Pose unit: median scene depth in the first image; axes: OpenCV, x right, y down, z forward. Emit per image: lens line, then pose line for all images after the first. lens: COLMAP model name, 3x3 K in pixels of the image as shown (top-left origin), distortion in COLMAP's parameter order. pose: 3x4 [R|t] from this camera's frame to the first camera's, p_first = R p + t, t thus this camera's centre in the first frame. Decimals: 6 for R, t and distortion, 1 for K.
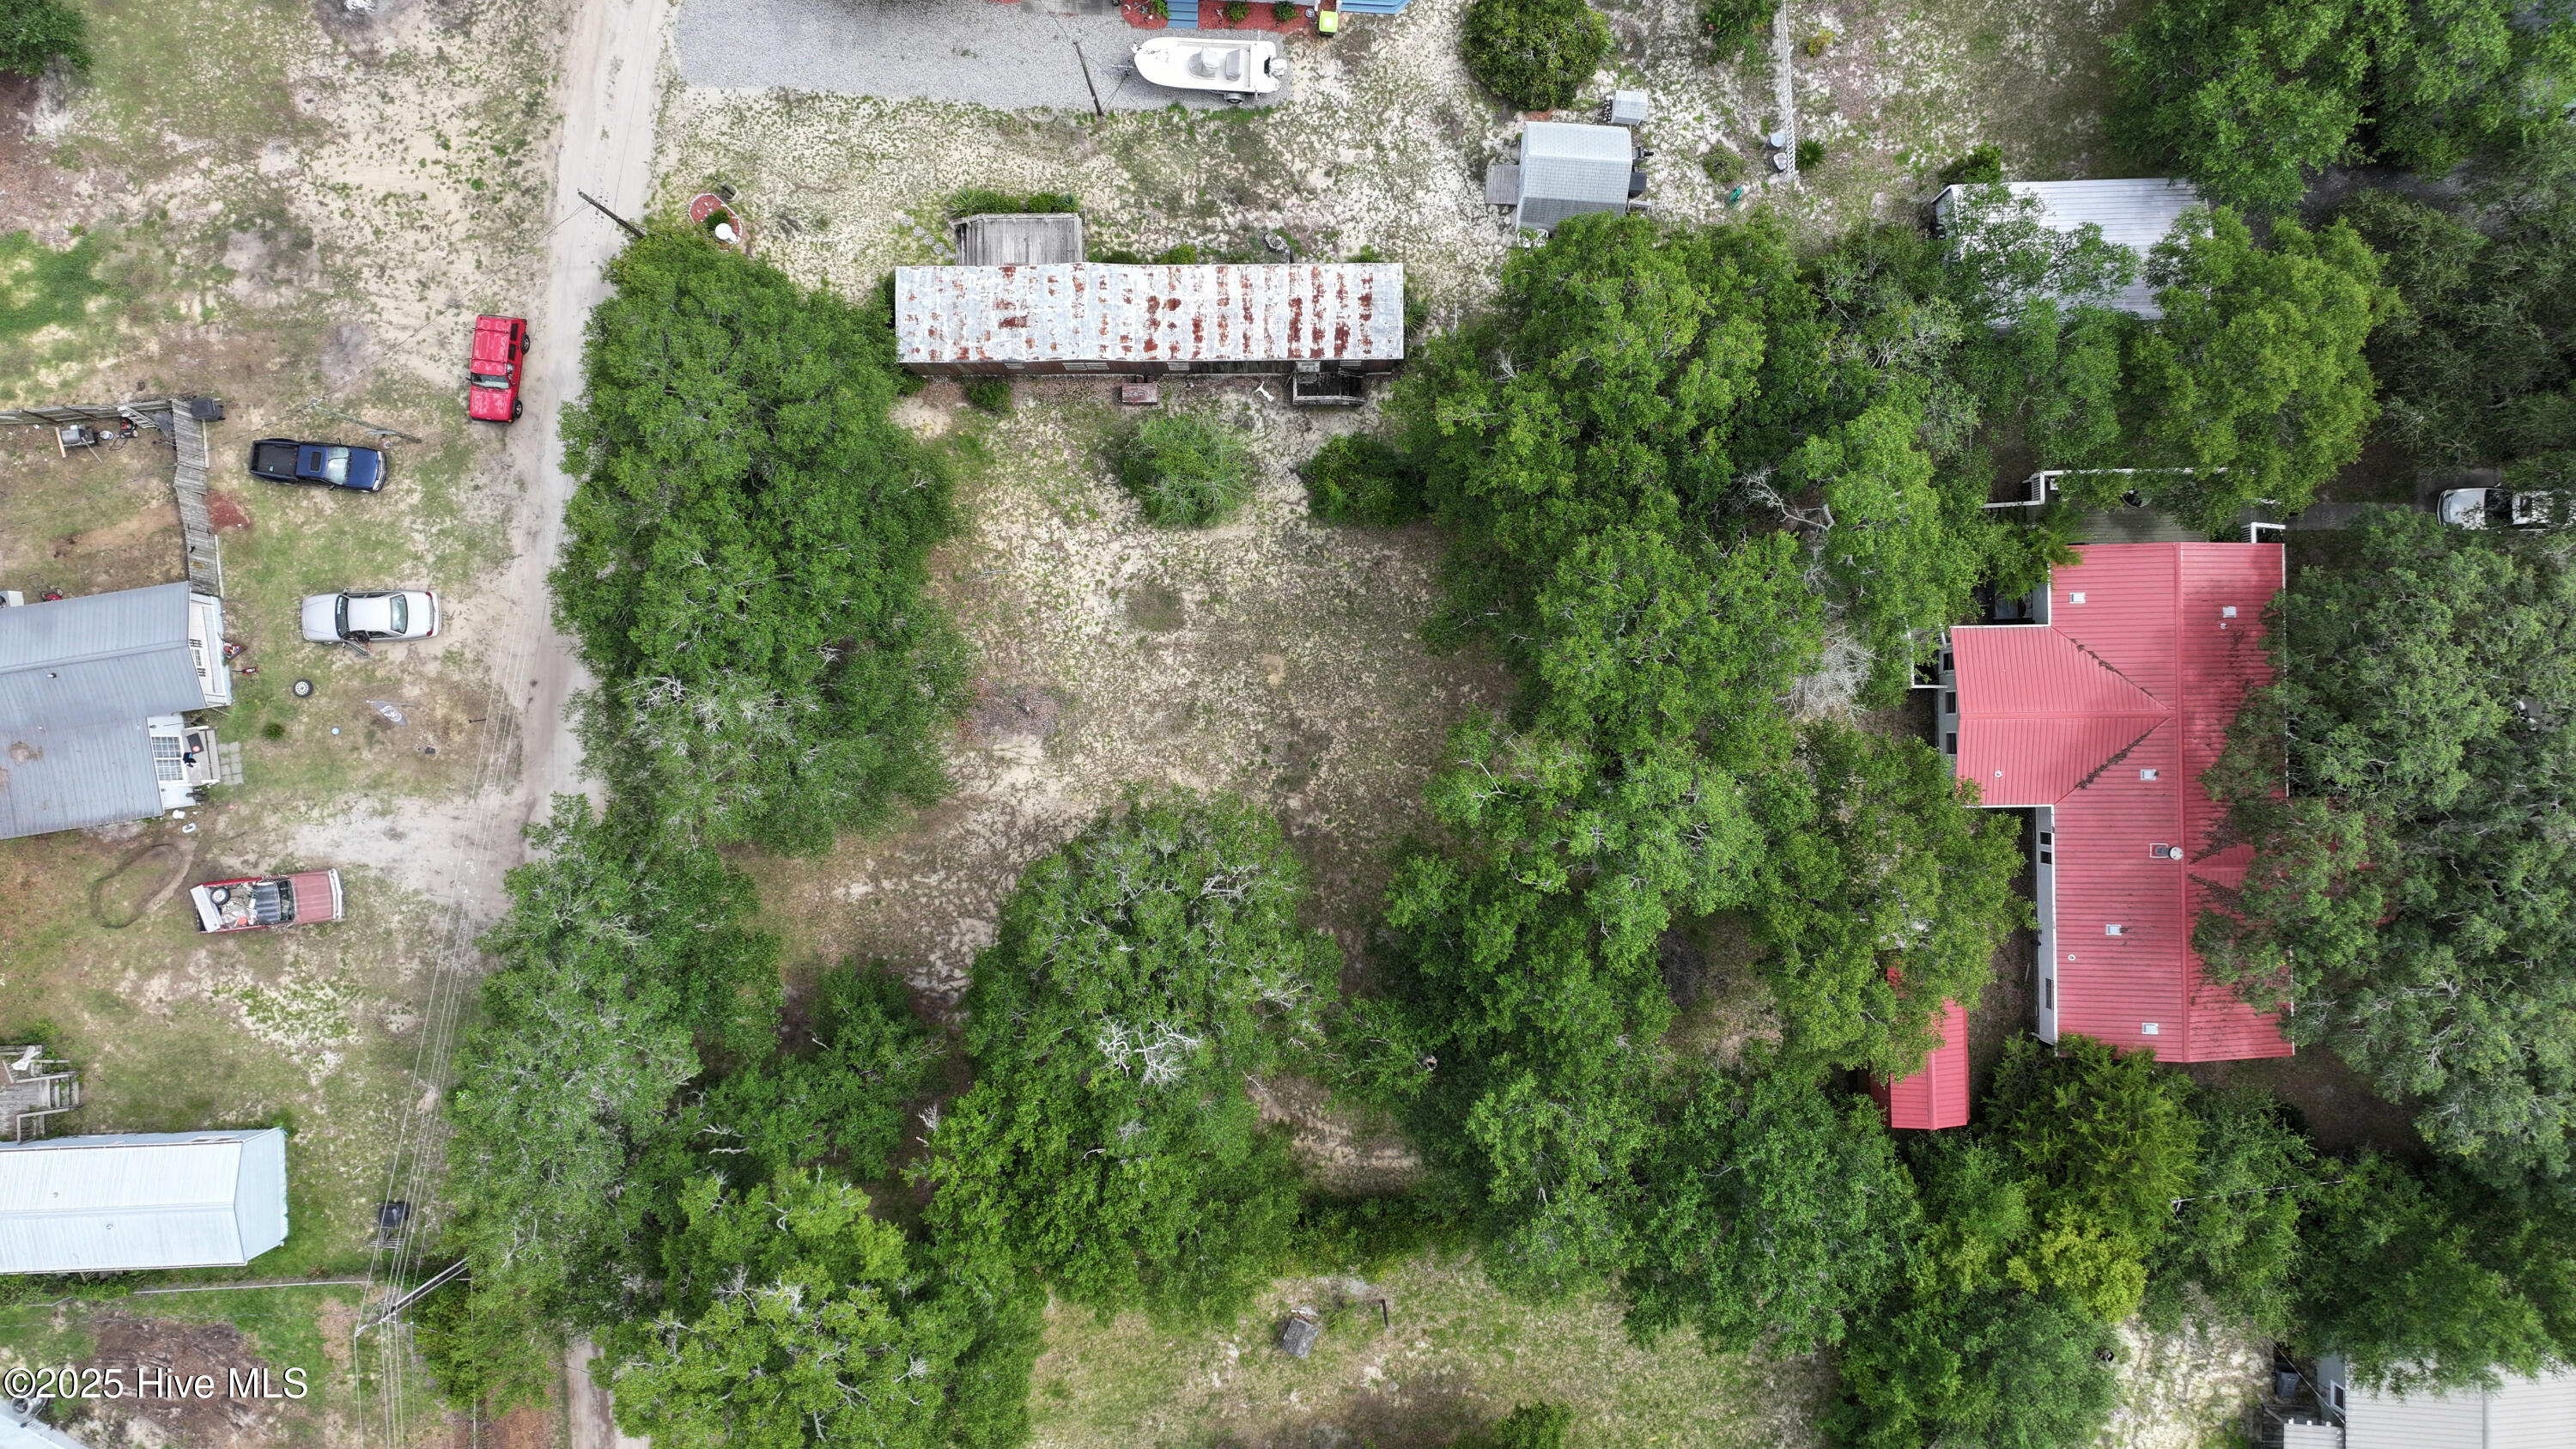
lens RADIAL K [[1808.0, 0, 1295.6], [0, 1808.0, 708.2], [0, 0, 1]] dist [-0.001857, 0.017166]
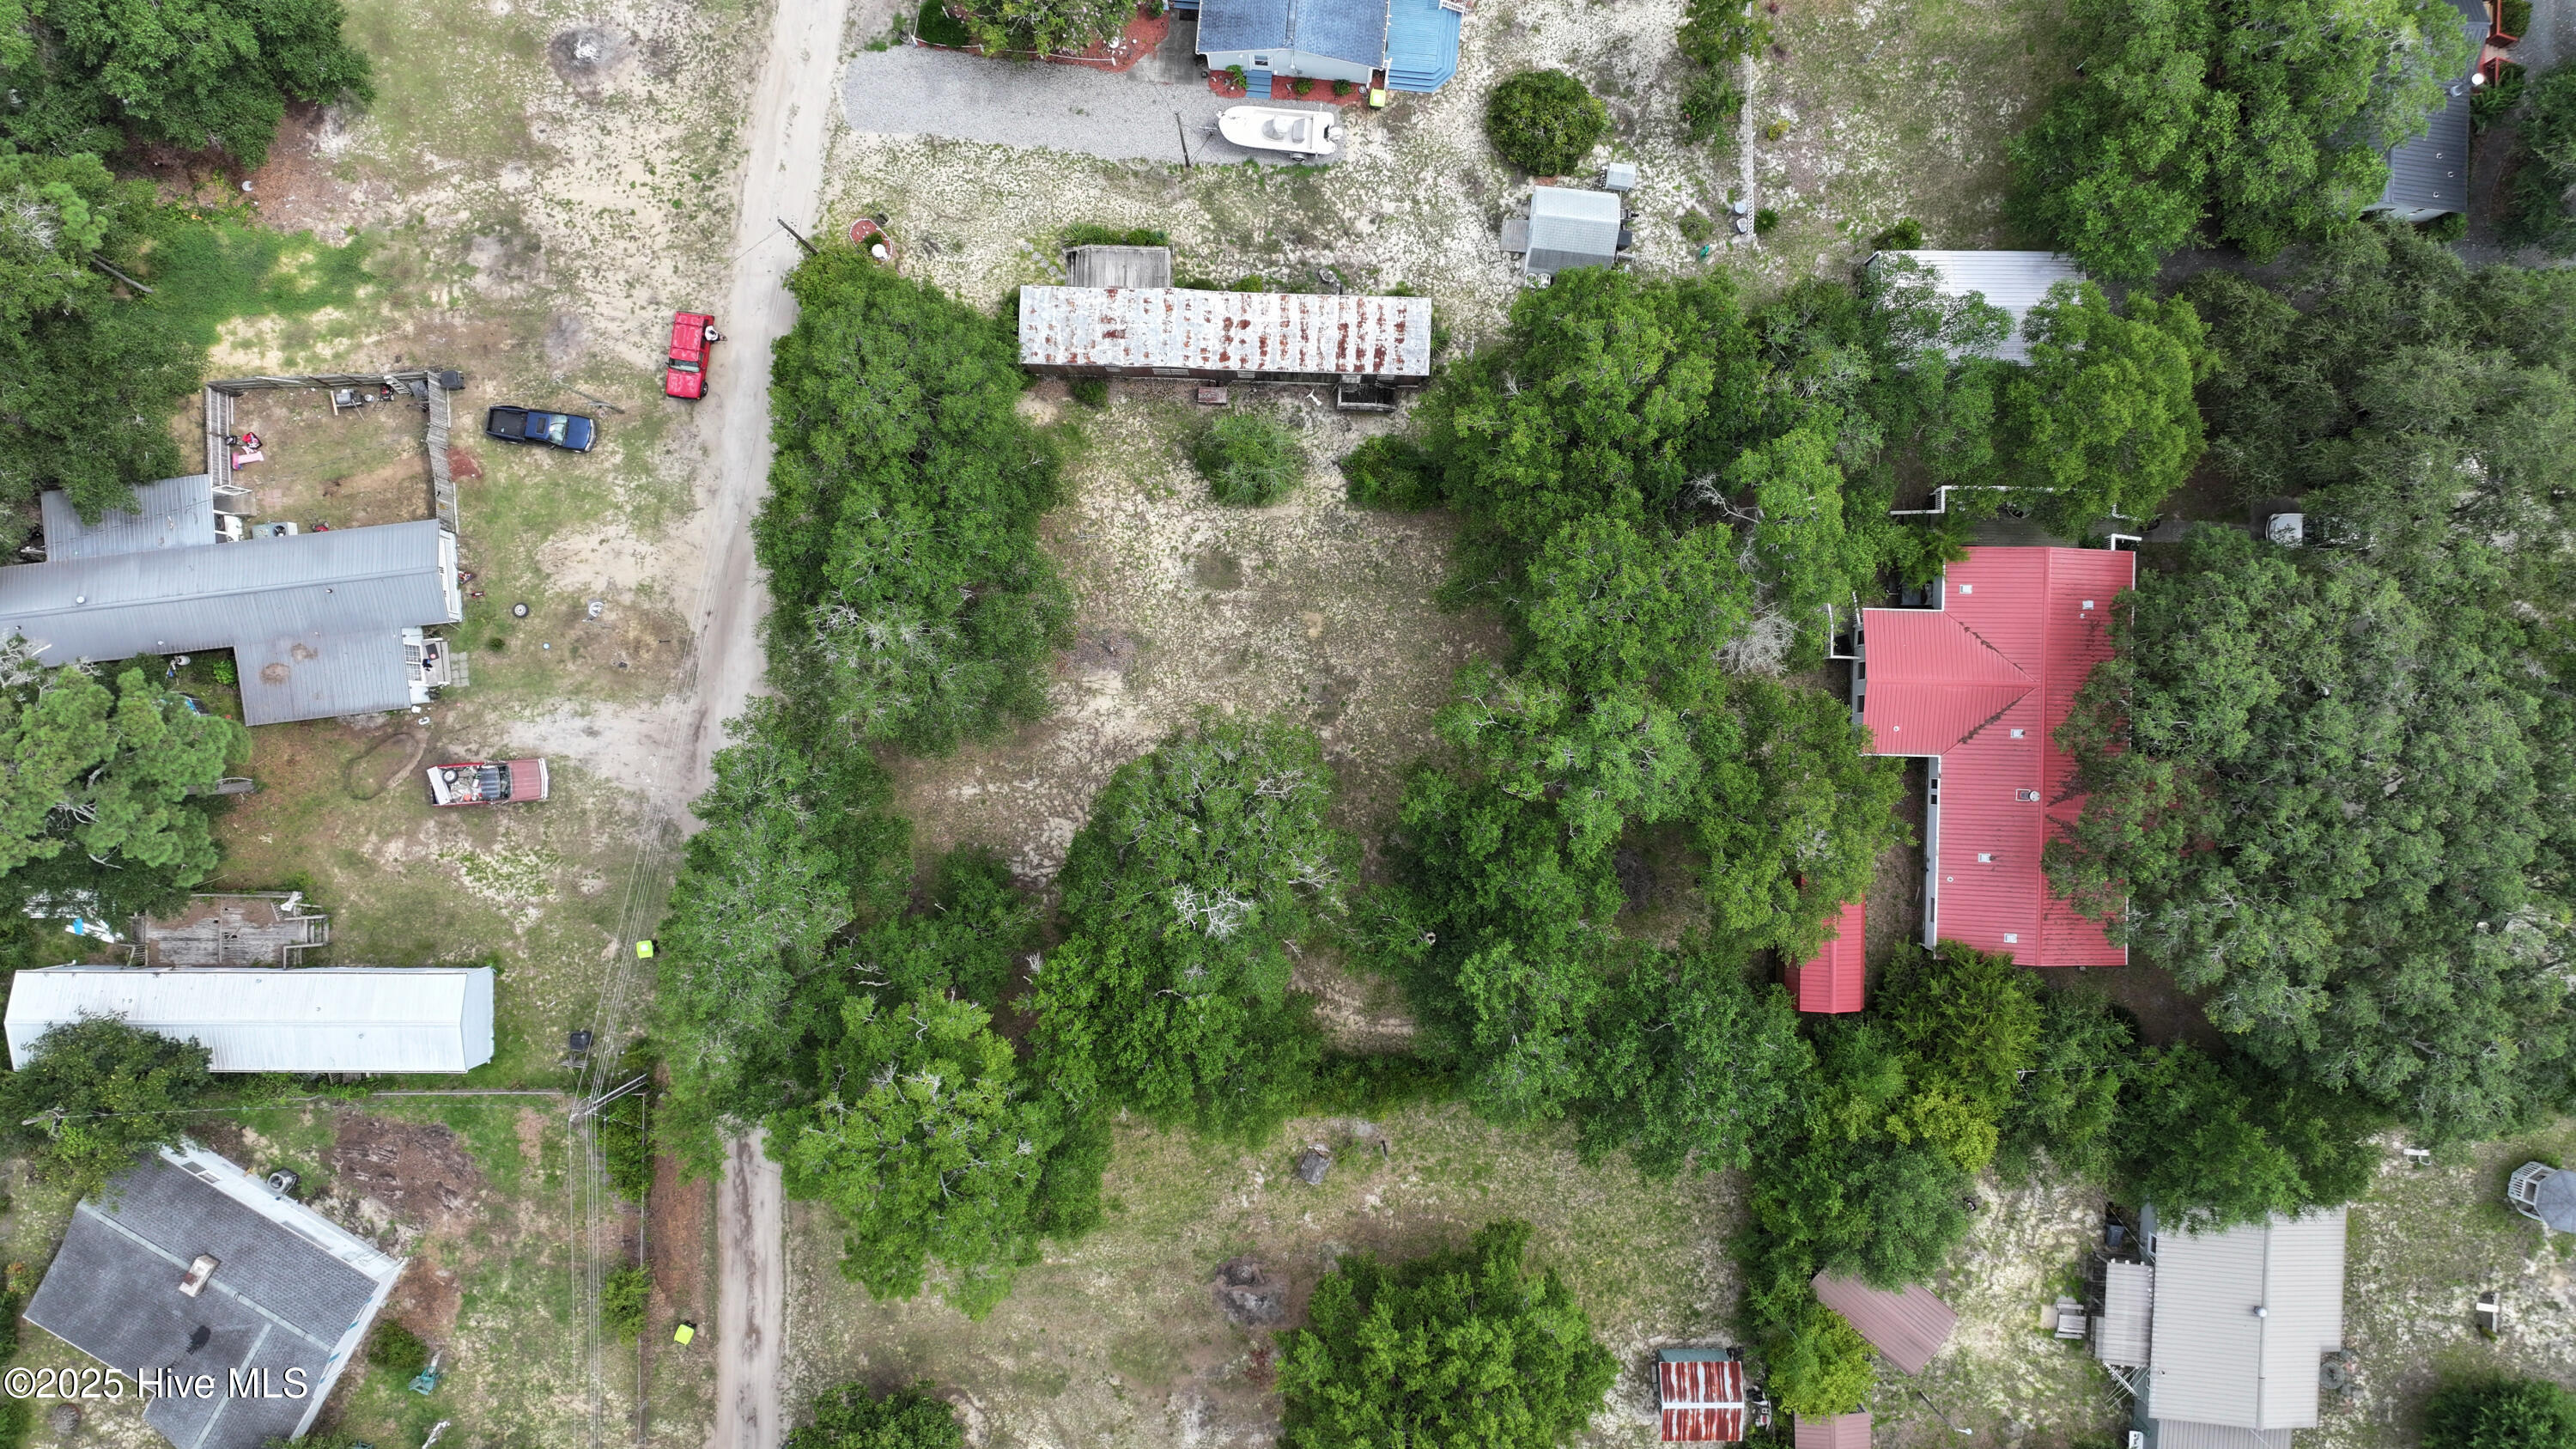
lens RADIAL K [[1808.0, 0, 1294.8], [0, 1808.0, 708.7], [0, 0, 1]] dist [-0.001857, 0.017166]
pose [[0.999299, 0.037442, -0.000428, -0.022221], [-0.037442, 0.999299, 0.000460, 0.036088], [0.000444, -0.000444, 1.000000, -0.229024]]
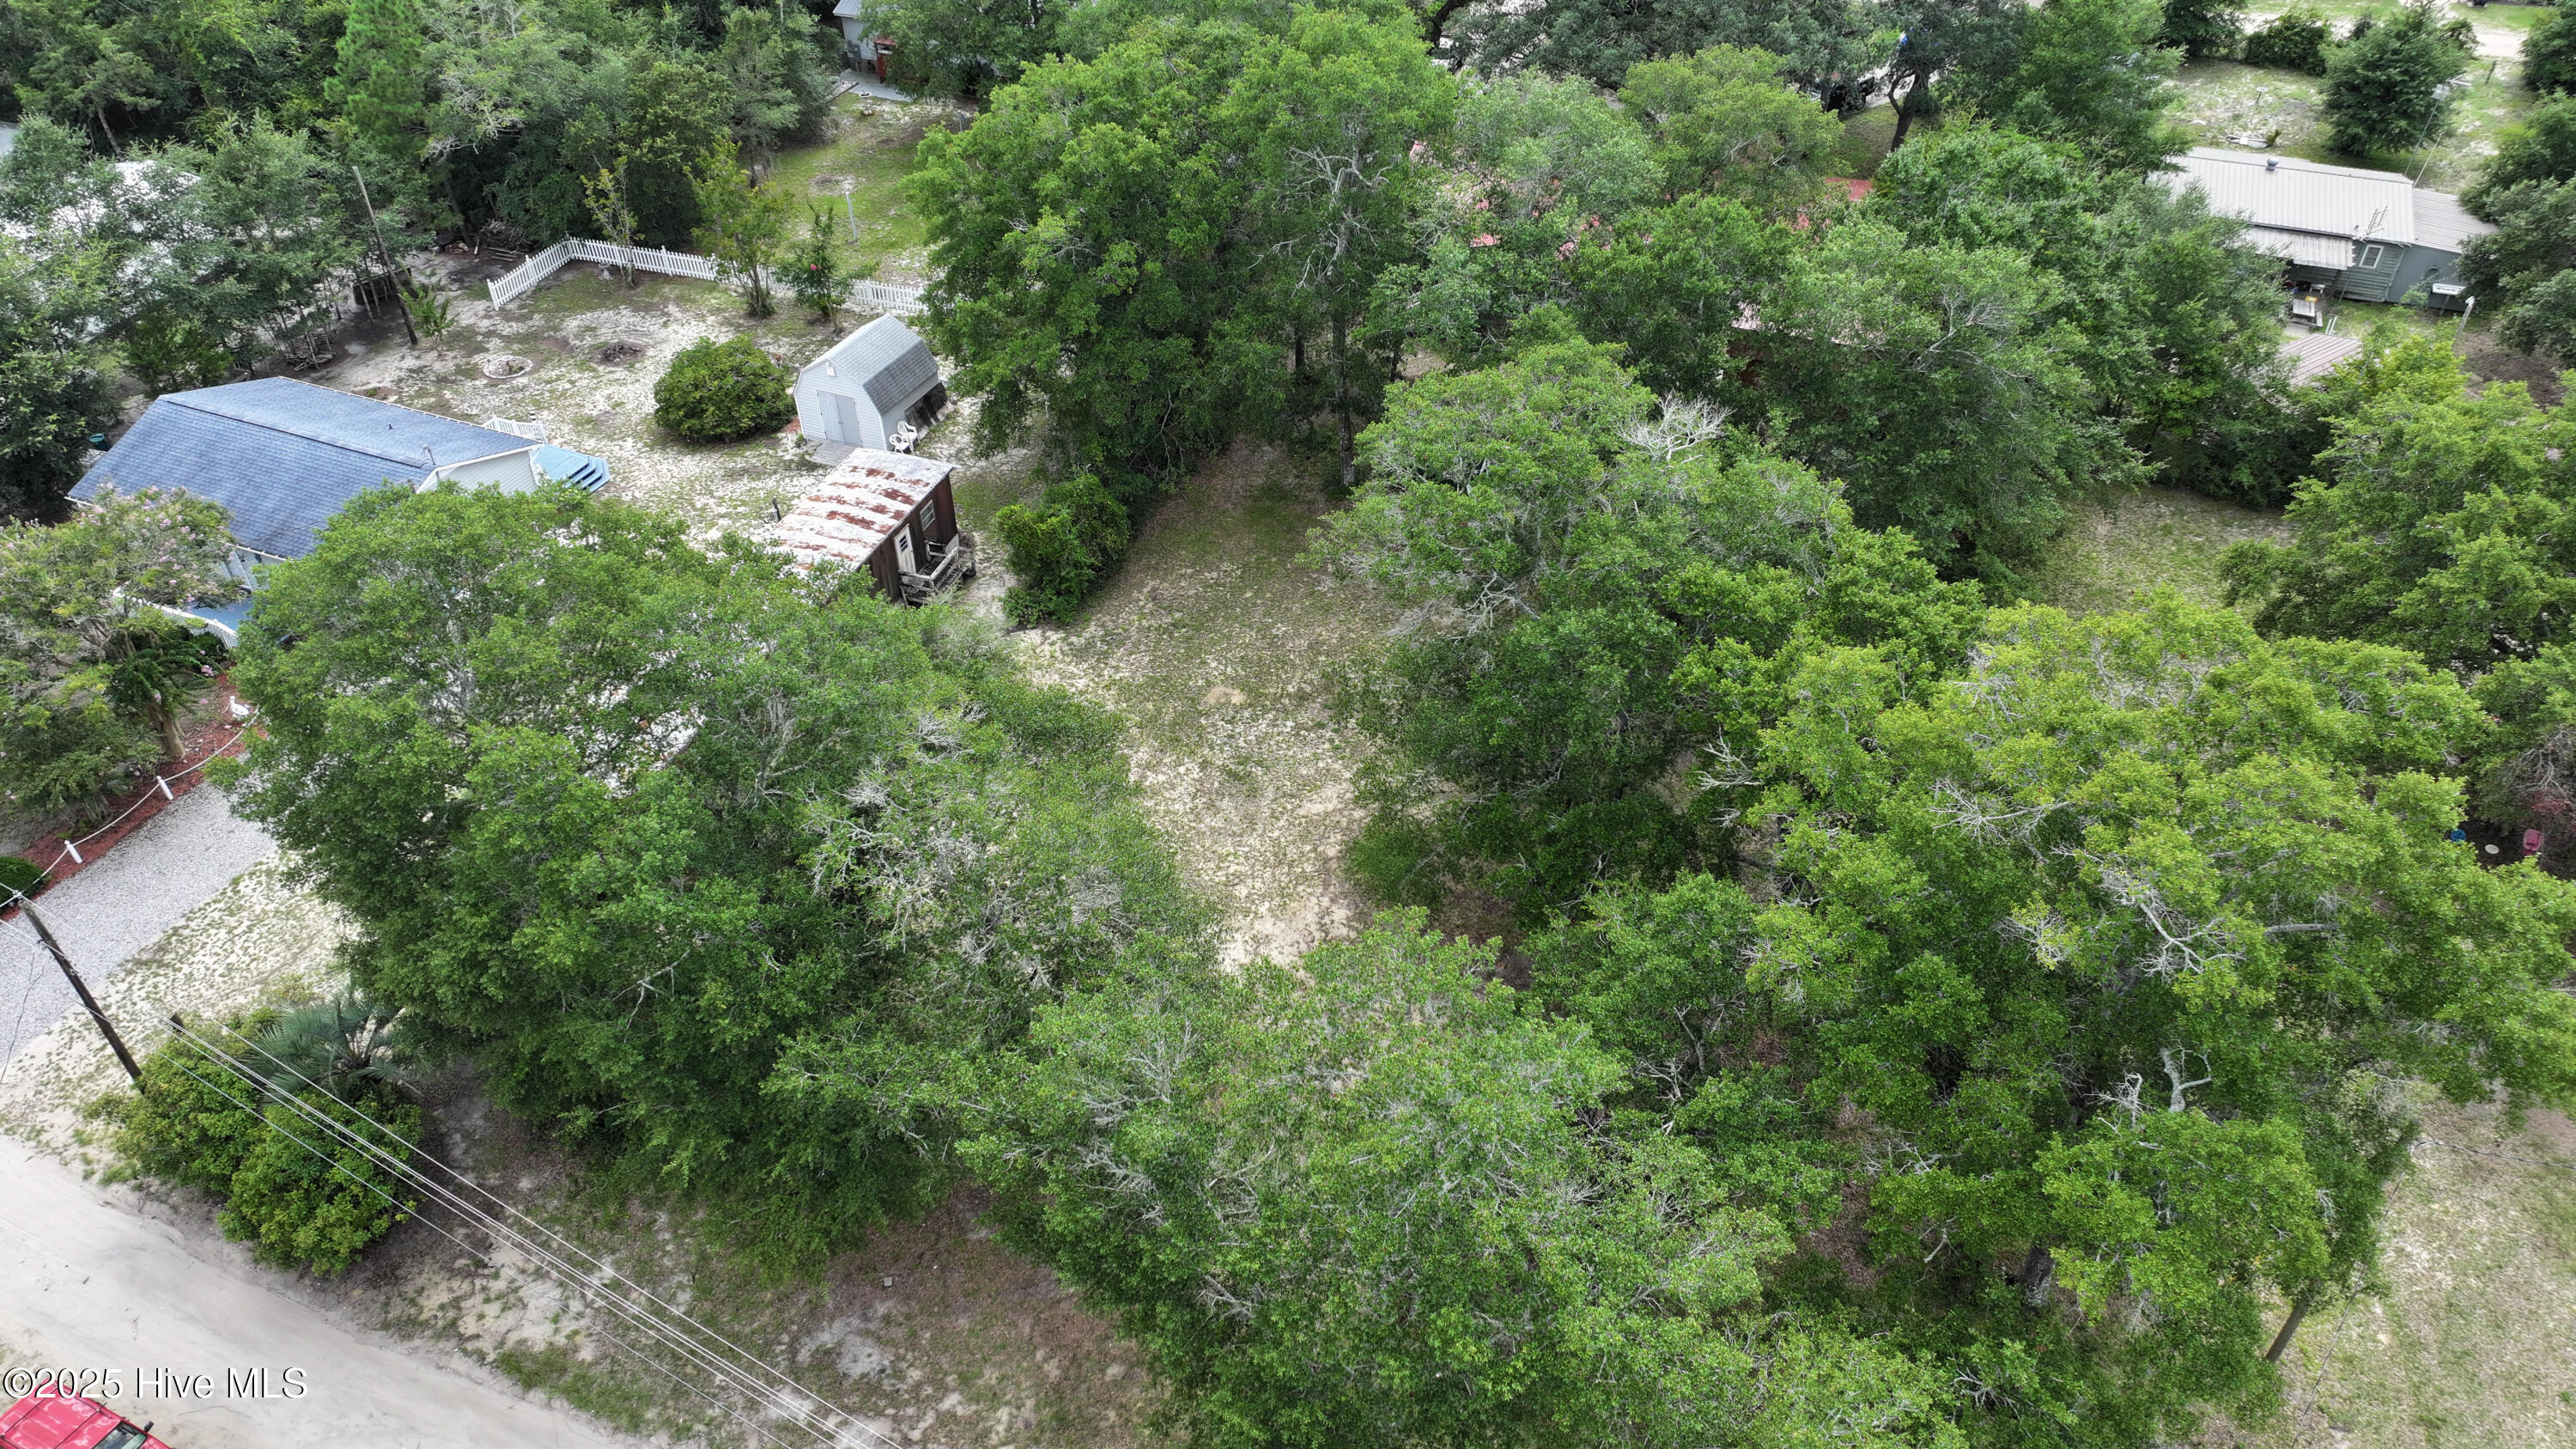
lens RADIAL K [[1808.0, 0, 1301.1], [0, 1808.0, 717.9], [0, 0, 1]] dist [-0.001857, 0.017166]
pose [[0.342293, -0.592564, 0.729180, -0.579934], [0.939504, 0.226566, -0.256906, 0.212944], [-0.012974, 0.773005, 0.634268, 0.522820]]
